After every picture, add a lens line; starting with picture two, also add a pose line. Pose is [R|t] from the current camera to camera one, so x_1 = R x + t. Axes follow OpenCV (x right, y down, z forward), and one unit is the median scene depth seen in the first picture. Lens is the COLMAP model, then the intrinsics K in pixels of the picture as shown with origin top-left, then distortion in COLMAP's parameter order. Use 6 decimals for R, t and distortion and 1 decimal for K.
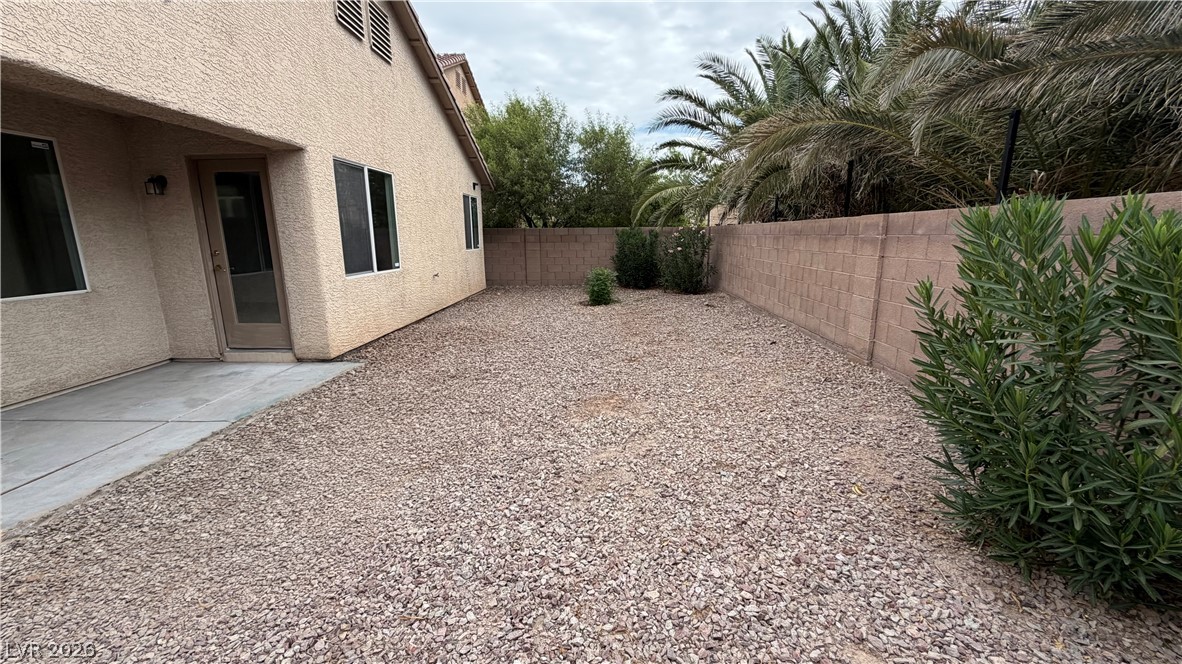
lens RADIAL K [[469.1, 0, 588.0], [0, 469.1, 334.6], [0, 0, 1]] dist [-0.001377, 0.000043]
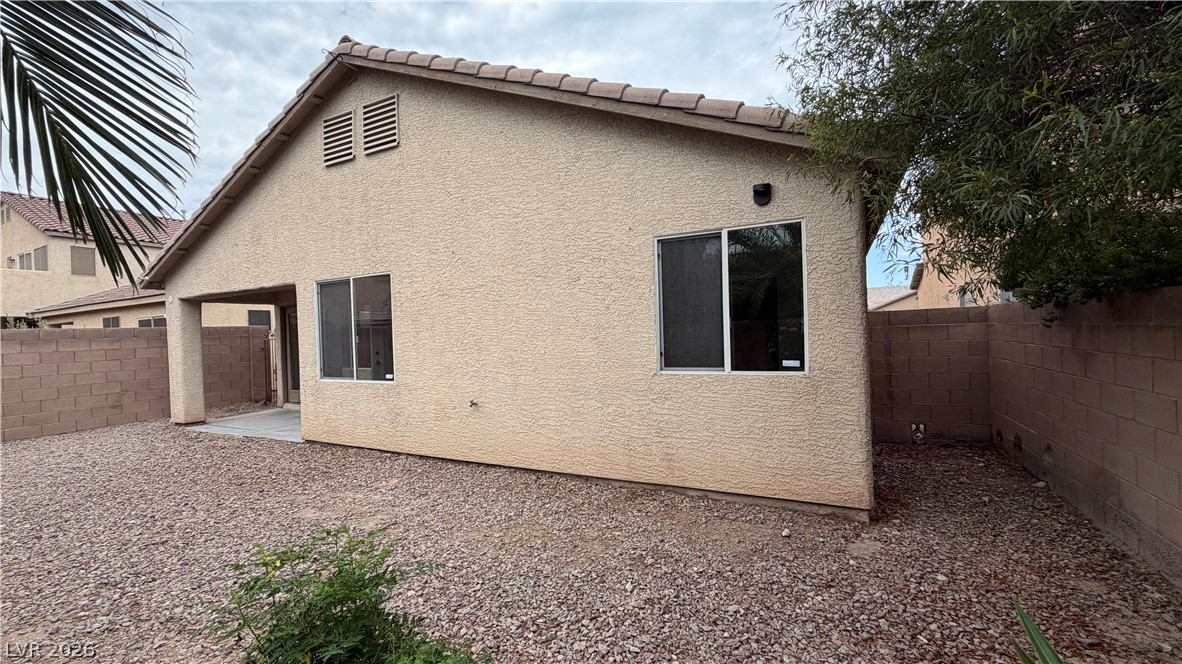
lens RADIAL K [[482.0, 0, 590.2], [0, 482.0, 335.6], [0, 0, 1]] dist [-0.001876, 0.000045]
pose [[-0.436277, 0.022047, -0.899542, 0.280412], [-0.155296, 0.982854, 0.099408, -0.475436], [0.886310, 0.183065, -0.425373, 2.188969]]
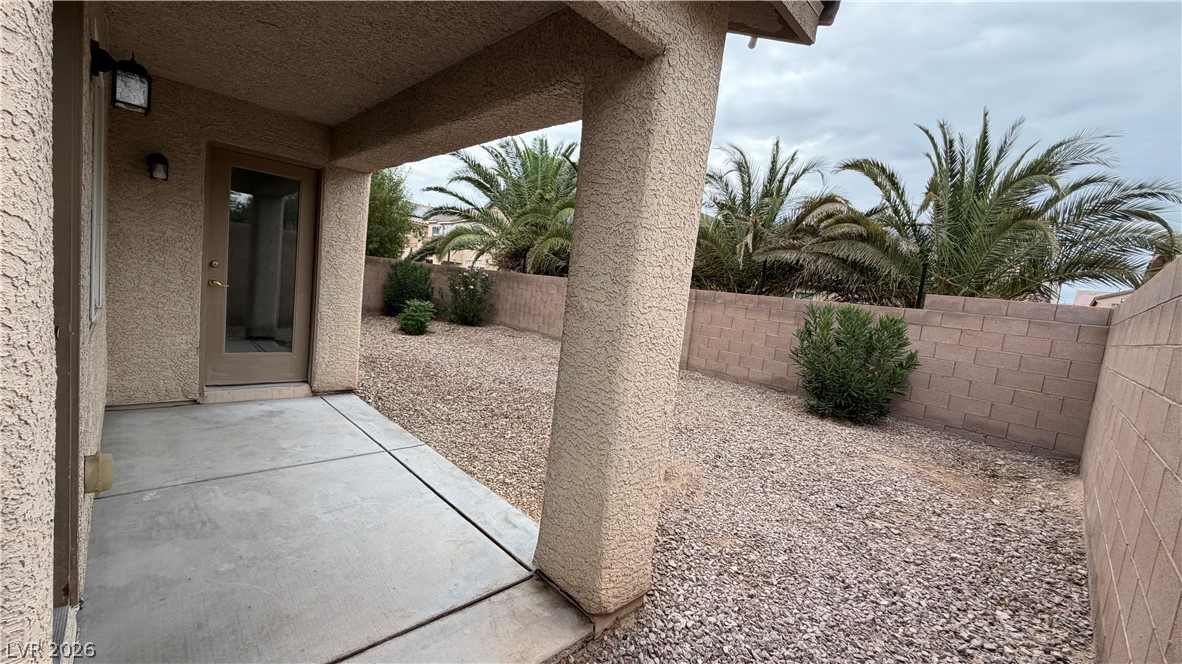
lens RADIAL K [[469.1, 0, 588.0], [0, 469.1, 334.6], [0, 0, 1]] dist [-0.001377, 0.000043]
pose [[0.684853, 0.011563, 0.728589, -0.911179], [0.035569, 0.998152, -0.049274, 0.005396], [-0.727813, 0.059661, 0.683176, 0.014722]]
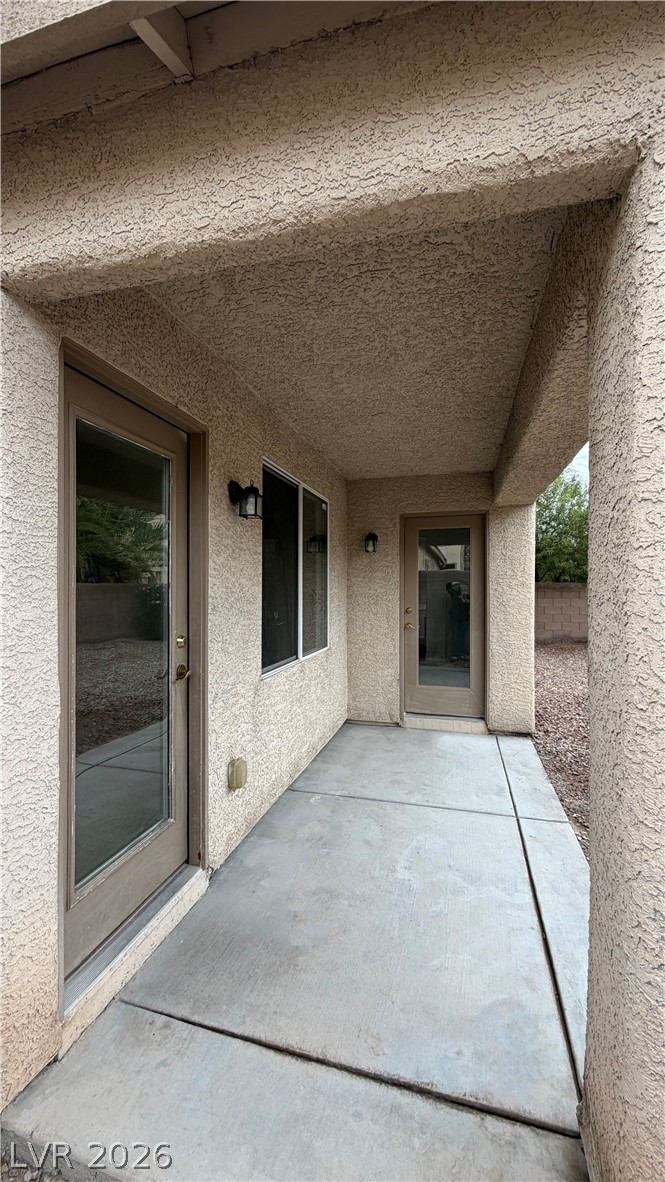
lens RADIAL K [[470.5, 0, 329.9], [0, 470.5, 587.9], [0, 0, 1]] dist [-0.000225, 0.000298]
pose [[0.972951, 0.007927, -0.230876, -0.710073], [-0.055034, 0.978590, -0.198323, -0.018472], [0.224361, 0.205665, 0.952557, 0.037877]]
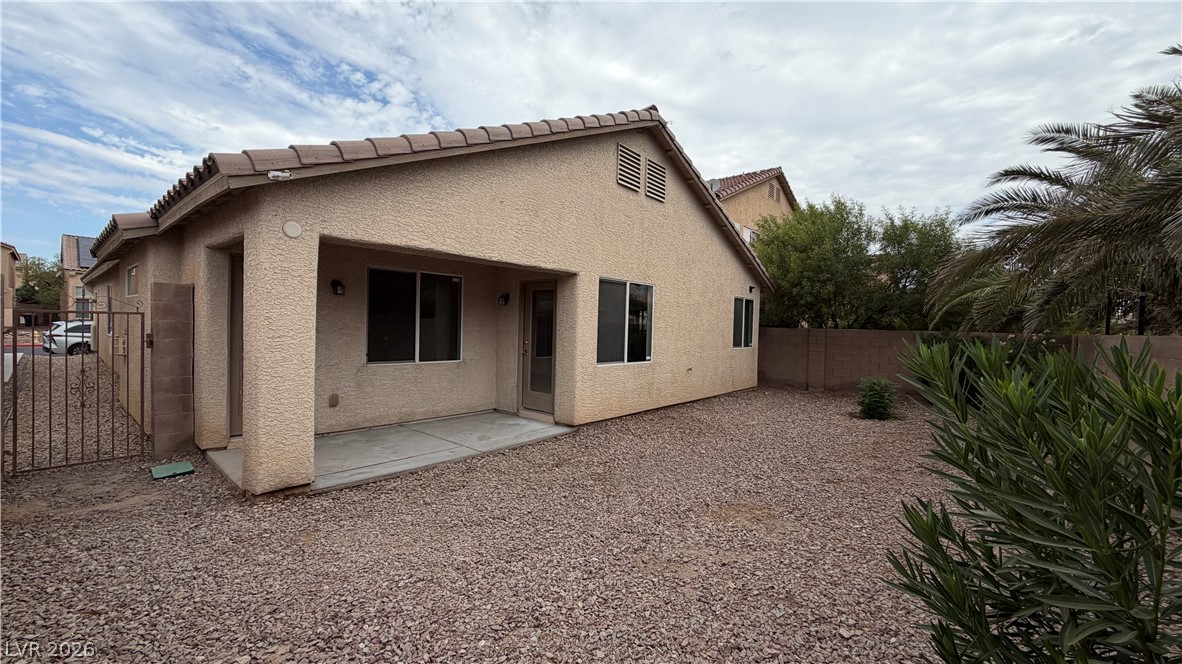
lens RADIAL K [[469.1, 0, 588.0], [0, 469.1, 334.6], [0, 0, 1]] dist [-0.001377, 0.000043]
pose [[0.778031, 0.038838, -0.627024, 0.289898], [-0.160646, 0.977203, -0.138807, -0.021378], [0.607338, 0.208725, 0.766534, -0.030412]]
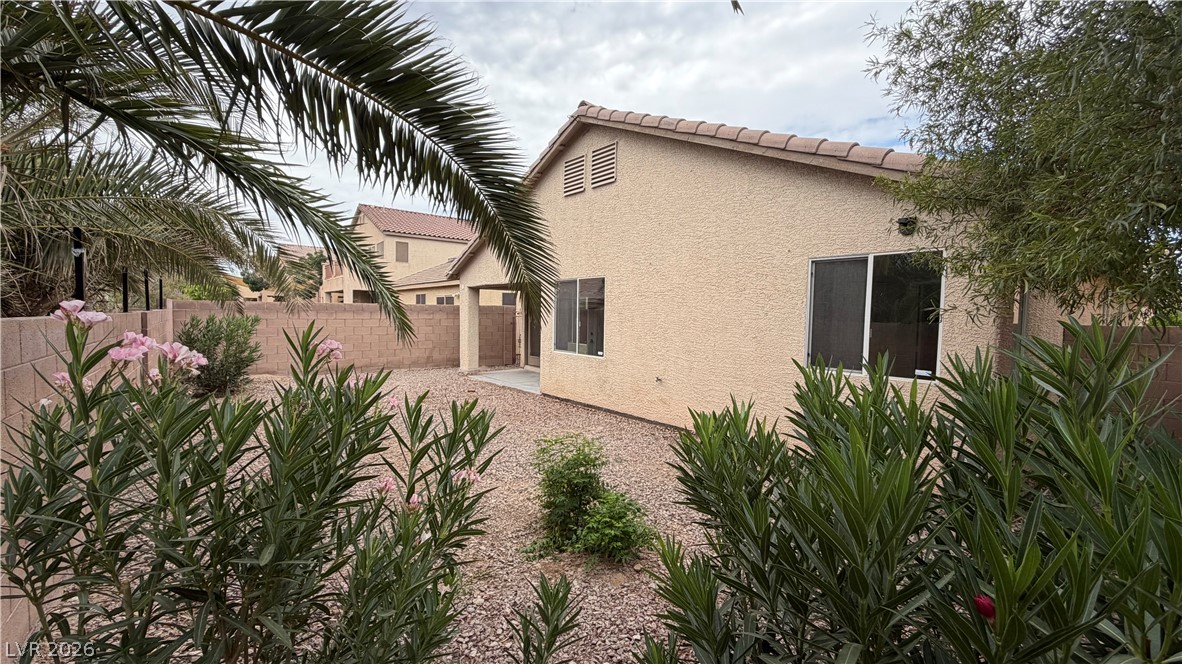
lens RADIAL K [[482.0, 0, 590.2], [0, 482.0, 335.6], [0, 0, 1]] dist [-0.001876, 0.000045]
pose [[-0.758684, 0.018606, -0.651193, 0.492258], [-0.151812, 0.967023, 0.204501, -0.558328], [0.633524, 0.254010, -0.730840, 2.393065]]
